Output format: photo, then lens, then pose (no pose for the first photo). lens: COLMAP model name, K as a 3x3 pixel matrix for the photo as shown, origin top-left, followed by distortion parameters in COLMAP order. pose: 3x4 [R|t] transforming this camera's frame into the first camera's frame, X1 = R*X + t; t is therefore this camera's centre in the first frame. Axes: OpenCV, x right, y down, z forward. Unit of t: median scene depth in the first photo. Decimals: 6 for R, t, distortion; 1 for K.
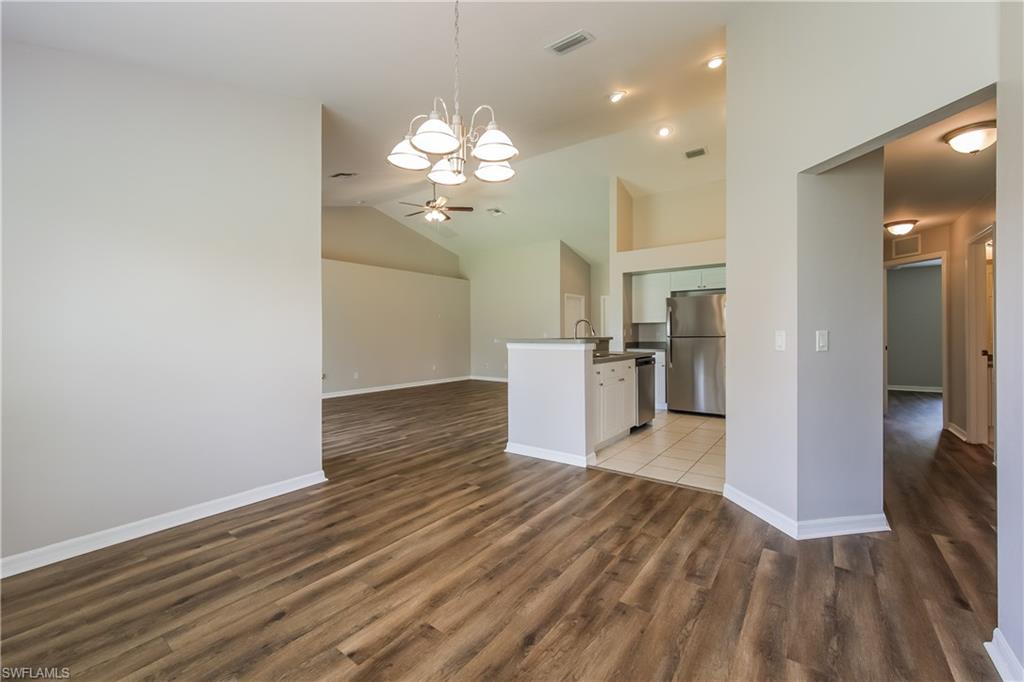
lens RADIAL K [[415.1, 0, 507.9], [0, 415.1, 336.6], [0, 0, 1]] dist [0.007556, -0.001248]
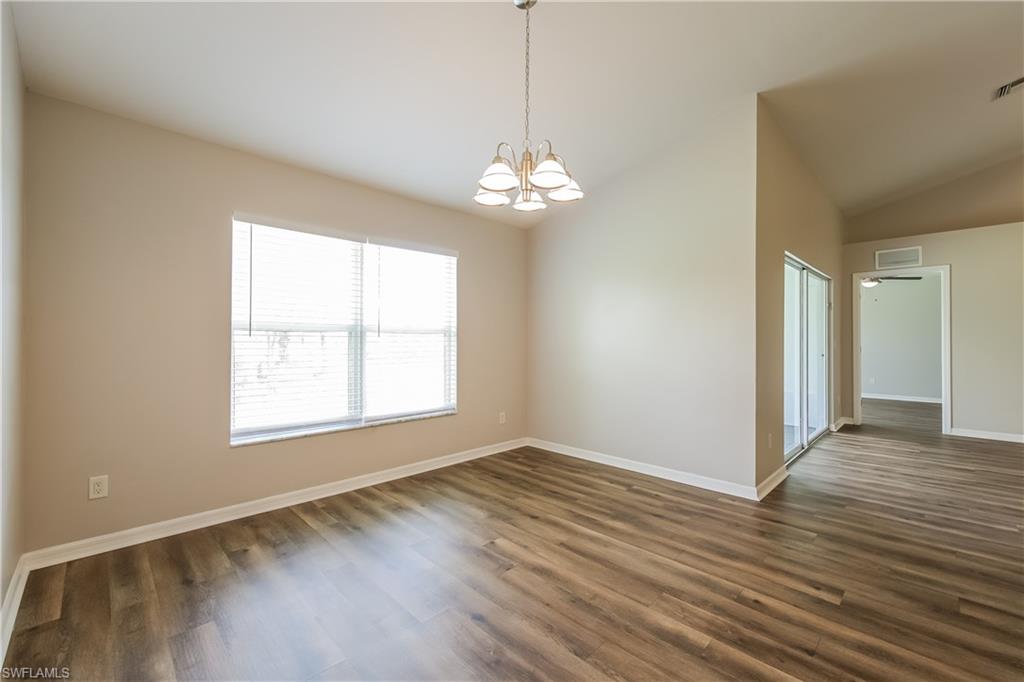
lens RADIAL K [[415.1, 0, 521.2], [0, 415.1, 343.9], [0, 0, 1]] dist [0.007556, -0.001248]
pose [[-0.131737, 0.007392, -0.991257, 0.752224], [-0.004468, 0.999958, 0.008051, -0.007792], [0.991275, 0.005490, -0.131698, 0.834516]]
